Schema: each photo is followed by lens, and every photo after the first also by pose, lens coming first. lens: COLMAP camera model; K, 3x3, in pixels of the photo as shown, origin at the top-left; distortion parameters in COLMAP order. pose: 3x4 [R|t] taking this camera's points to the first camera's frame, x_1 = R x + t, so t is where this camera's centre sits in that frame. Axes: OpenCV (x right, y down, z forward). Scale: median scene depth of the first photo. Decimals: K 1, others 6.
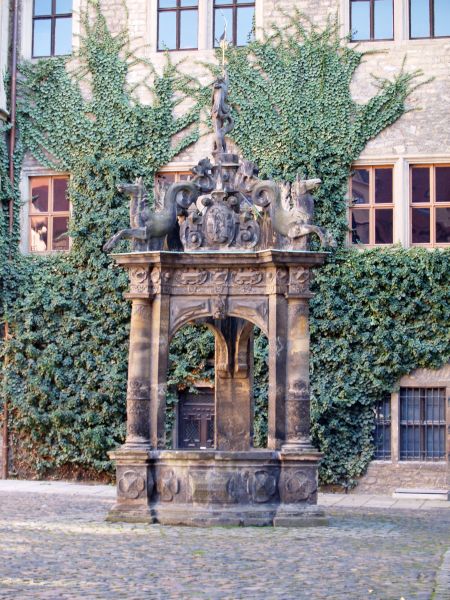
lens RADIAL K [[1370.5, 0, 224.7], [0, 1370.5, 300.0], [0, 0, 1]] dist [-0.107391, 0.000000]
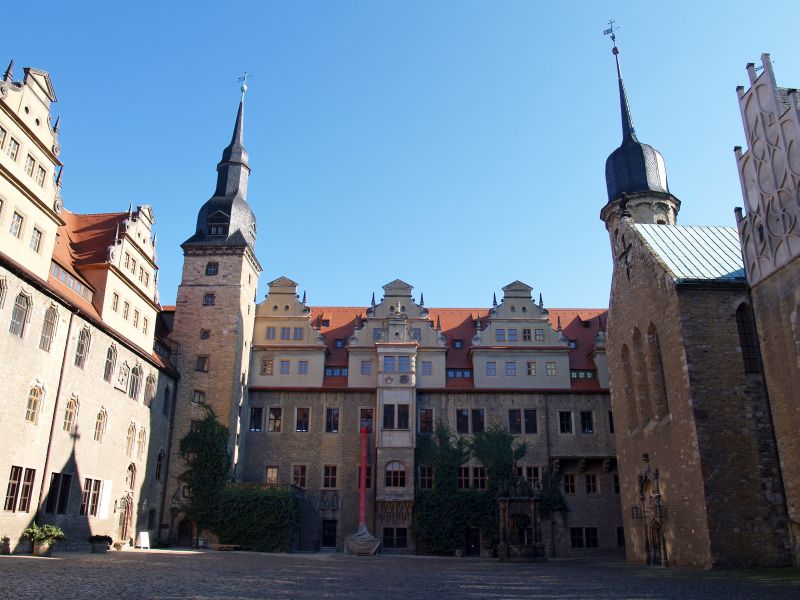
lens RADIAL K [[651.1, 0, 401.4], [0, 651.1, 302.6], [0, 0, 1]] dist [-0.117997, 0.053788]
pose [[0.977471, 0.072983, 0.198048, -0.588835], [-0.019568, 0.965609, -0.259261, -0.070299], [-0.210158, 0.249545, 0.945283, -0.722598]]
